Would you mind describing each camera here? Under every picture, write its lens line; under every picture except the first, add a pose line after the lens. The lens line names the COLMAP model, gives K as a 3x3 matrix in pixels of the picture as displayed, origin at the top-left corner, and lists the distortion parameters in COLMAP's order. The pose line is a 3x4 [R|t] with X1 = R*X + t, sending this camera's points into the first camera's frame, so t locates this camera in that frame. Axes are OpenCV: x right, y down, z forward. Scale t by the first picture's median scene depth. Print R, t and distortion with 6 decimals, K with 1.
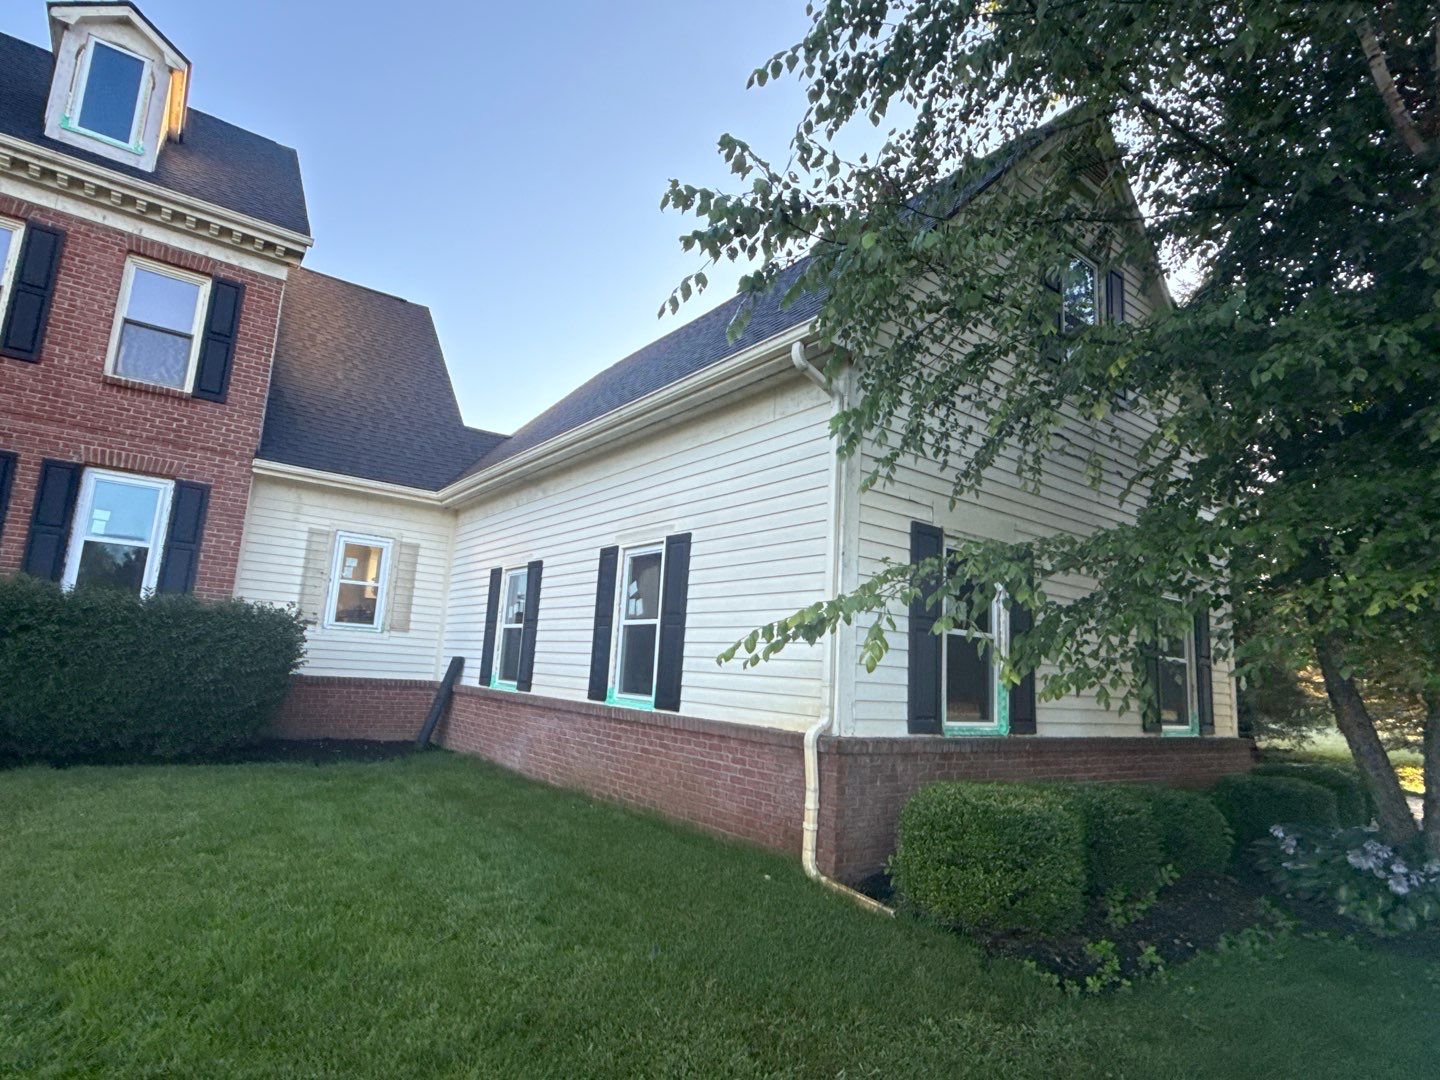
lens RADIAL K [[787.2, 0, 721.1], [0, 787.2, 552.3], [0, 0, 1]] dist [-0.003840, 0.003220]
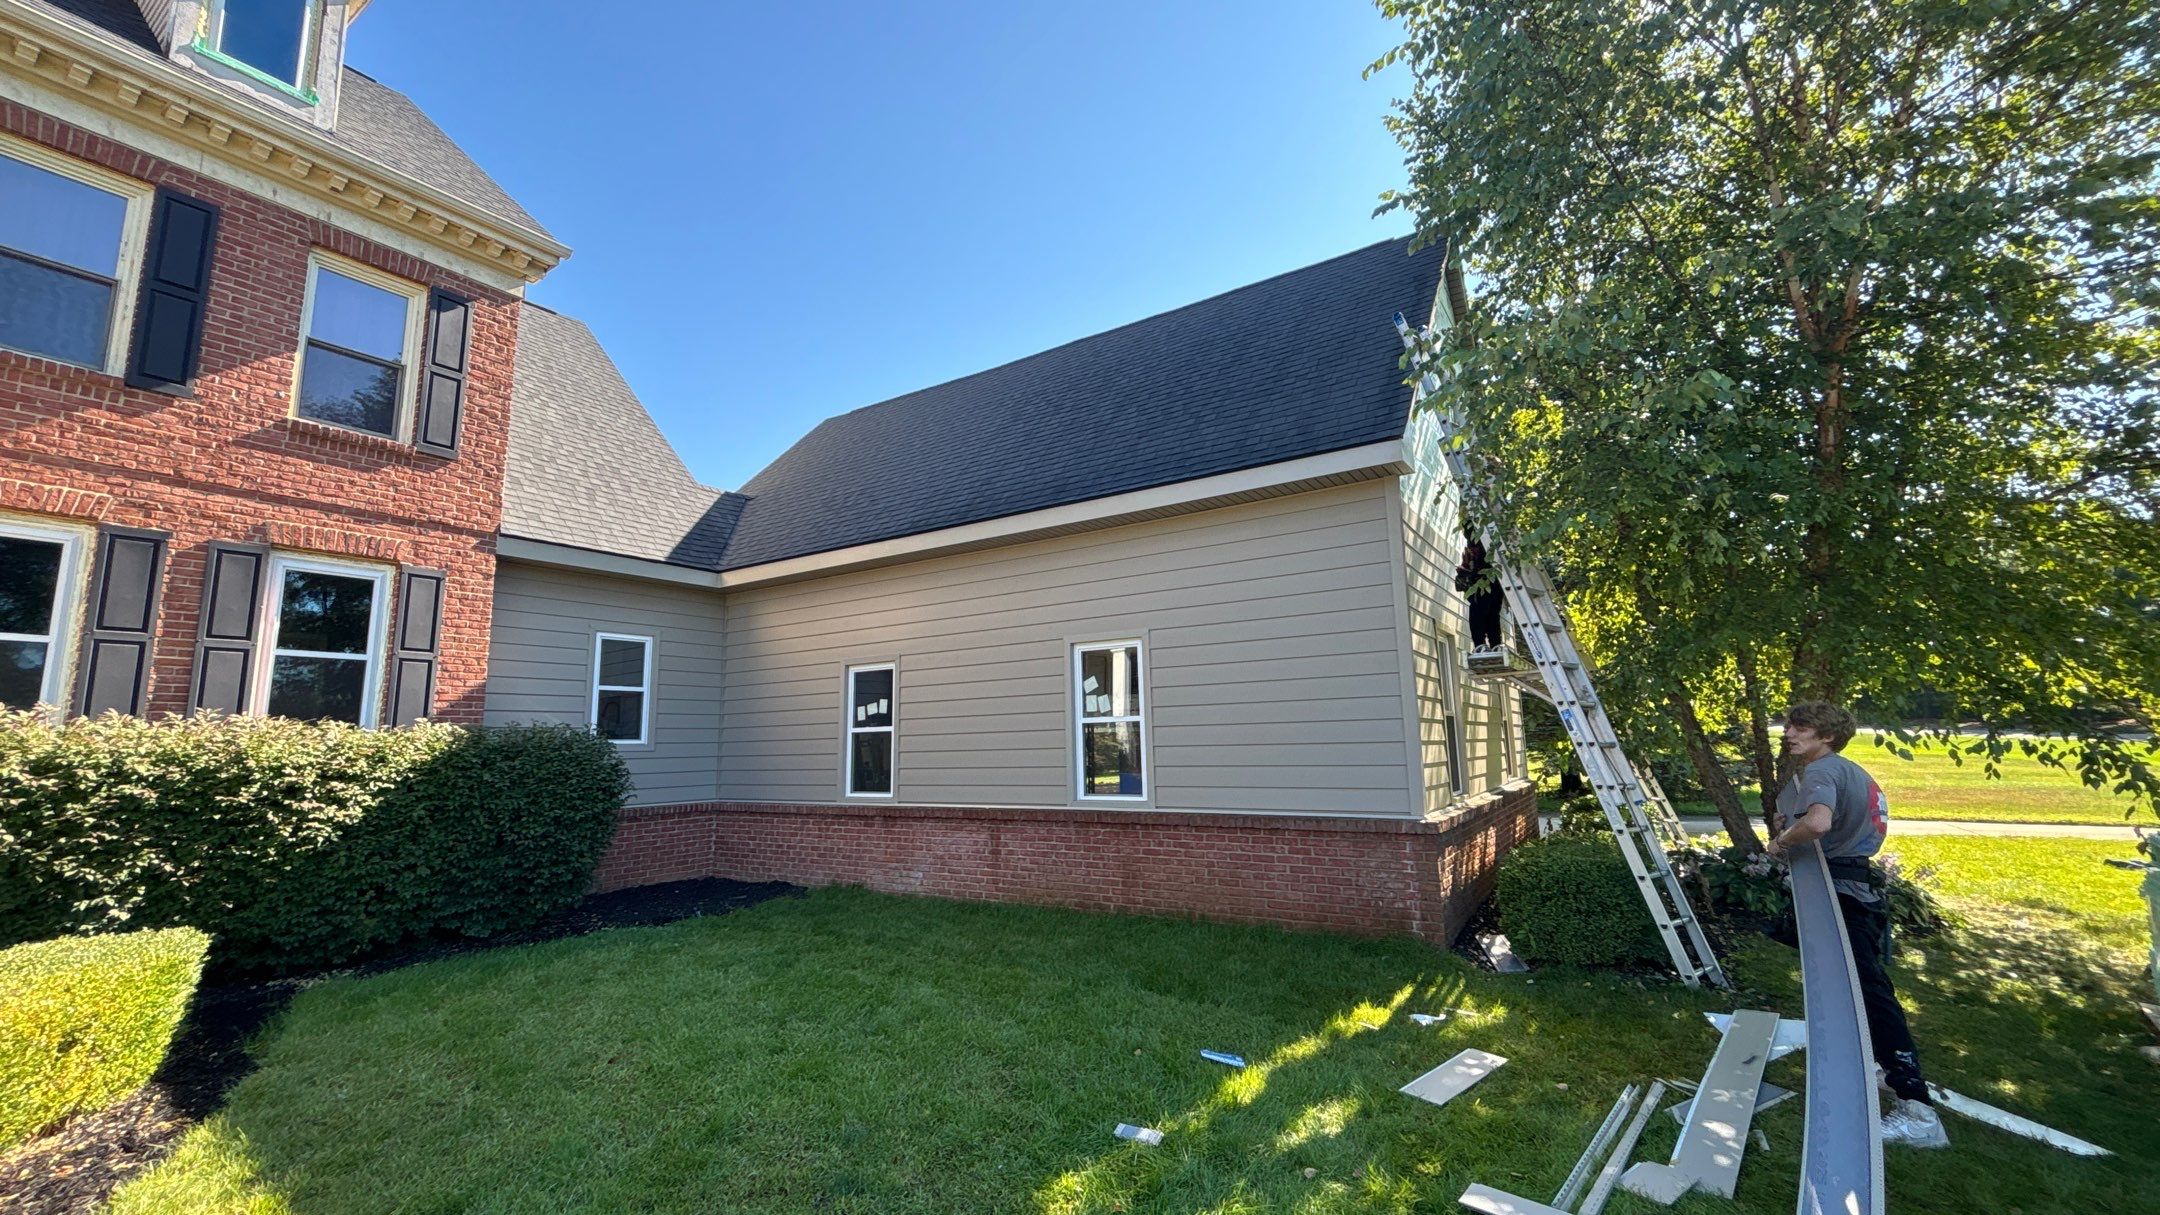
lens RADIAL K [[872.4, 0, 1087.5], [0, 872.4, 614.5], [0, 0, 1]] dist [-0.001974, -0.001009]
pose [[0.932751, -0.028825, 0.359366, -0.399991], [0.024832, 0.999568, 0.015725, -0.044686], [-0.359664, -0.005744, 0.933064, 0.016720]]
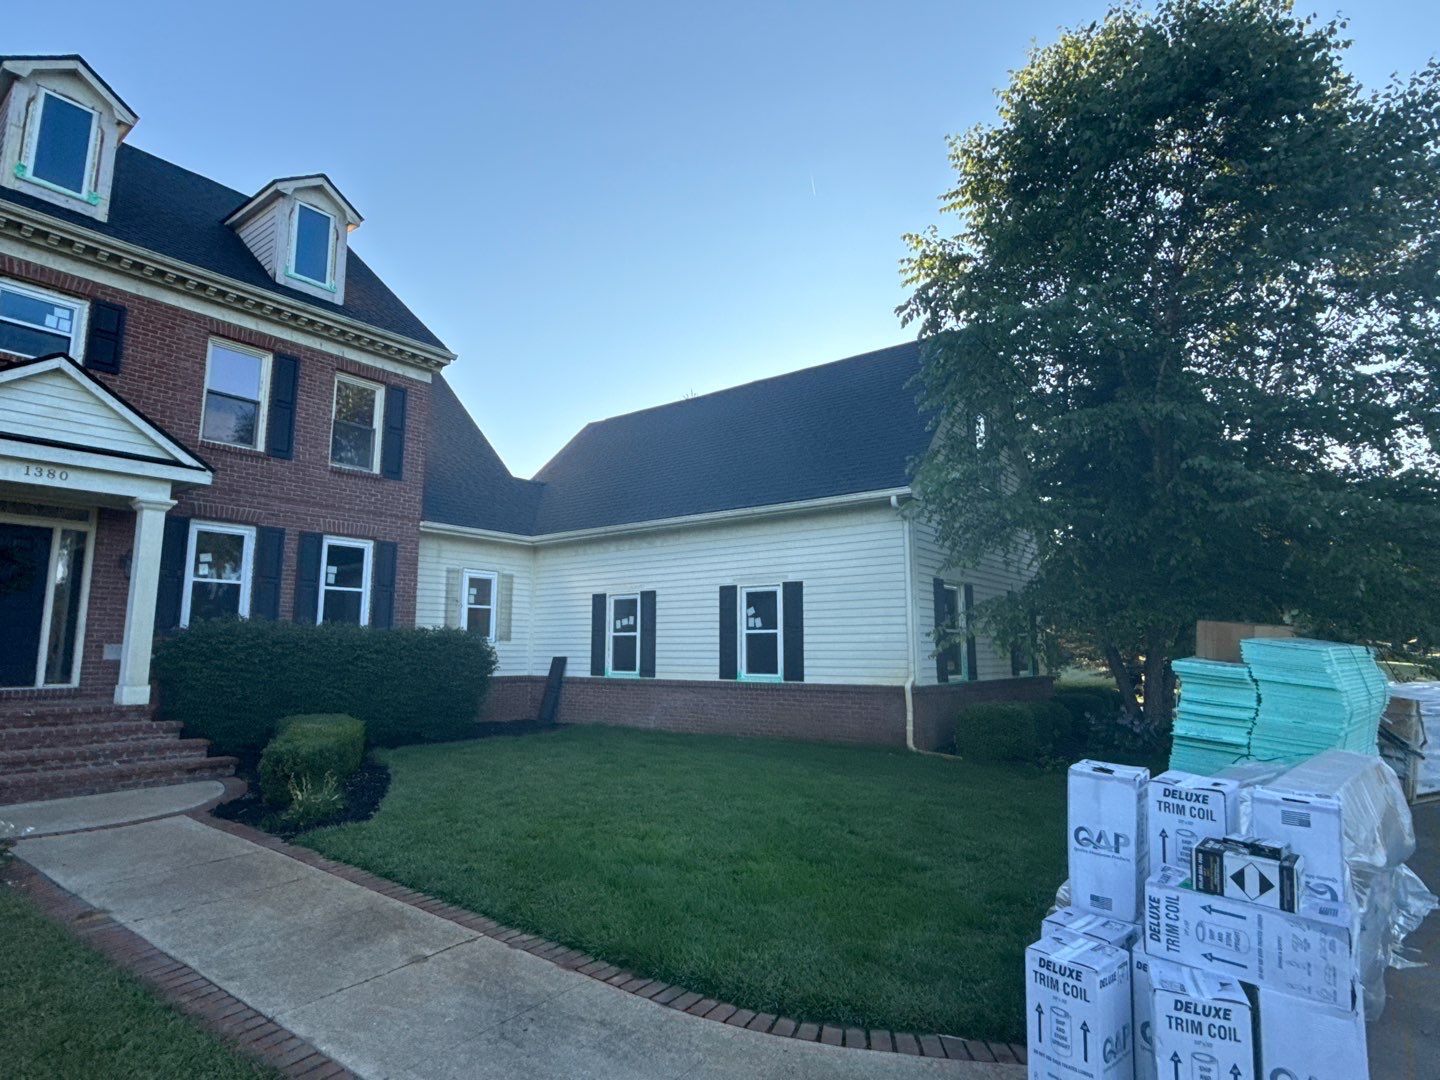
lens RADIAL K [[787.2, 0, 726.8], [0, 787.2, 552.2], [0, 0, 1]] dist [-0.003840, 0.003220]
pose [[0.958677, -0.025908, 0.283313, -0.513899], [0.015277, 0.999096, 0.039667, -0.118781], [-0.284085, -0.033700, 0.958207, -0.474994]]
